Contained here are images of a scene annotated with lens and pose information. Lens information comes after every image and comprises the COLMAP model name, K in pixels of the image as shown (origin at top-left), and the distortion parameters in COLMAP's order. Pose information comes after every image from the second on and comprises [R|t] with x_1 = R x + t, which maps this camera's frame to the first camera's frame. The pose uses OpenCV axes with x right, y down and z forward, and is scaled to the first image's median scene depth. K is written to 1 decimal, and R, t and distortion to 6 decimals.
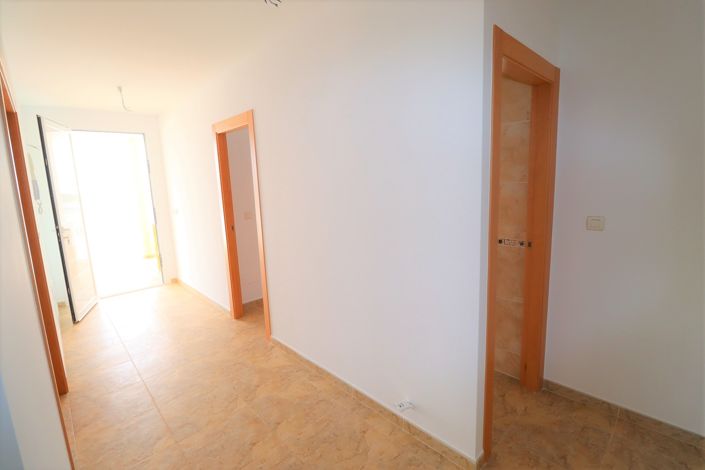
lens RADIAL K [[326.2, 0, 356.4], [0, 326.2, 232.1], [0, 0, 1]] dist [-0.002309, -0.012365]
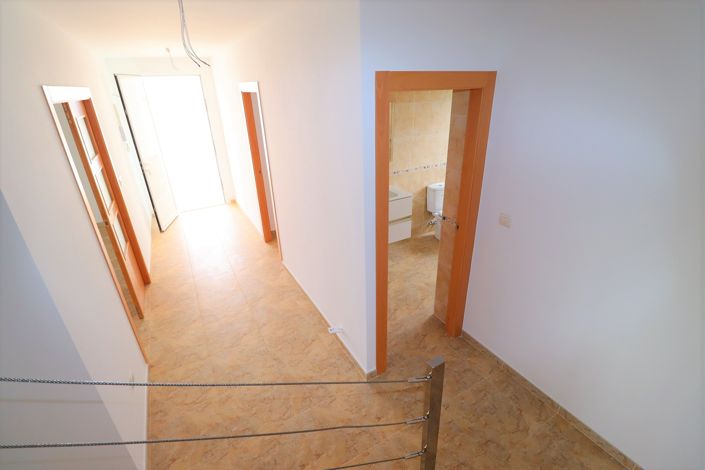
lens RADIAL K [[326.2, 0, 356.4], [0, 326.2, 232.1], [0, 0, 1]] dist [-0.002309, -0.012365]
pose [[0.968910, 0.112380, -0.220418, 0.389338], [-0.047849, 0.959184, 0.278705, -0.227102], [0.242742, -0.259493, 0.934740, -0.170814]]
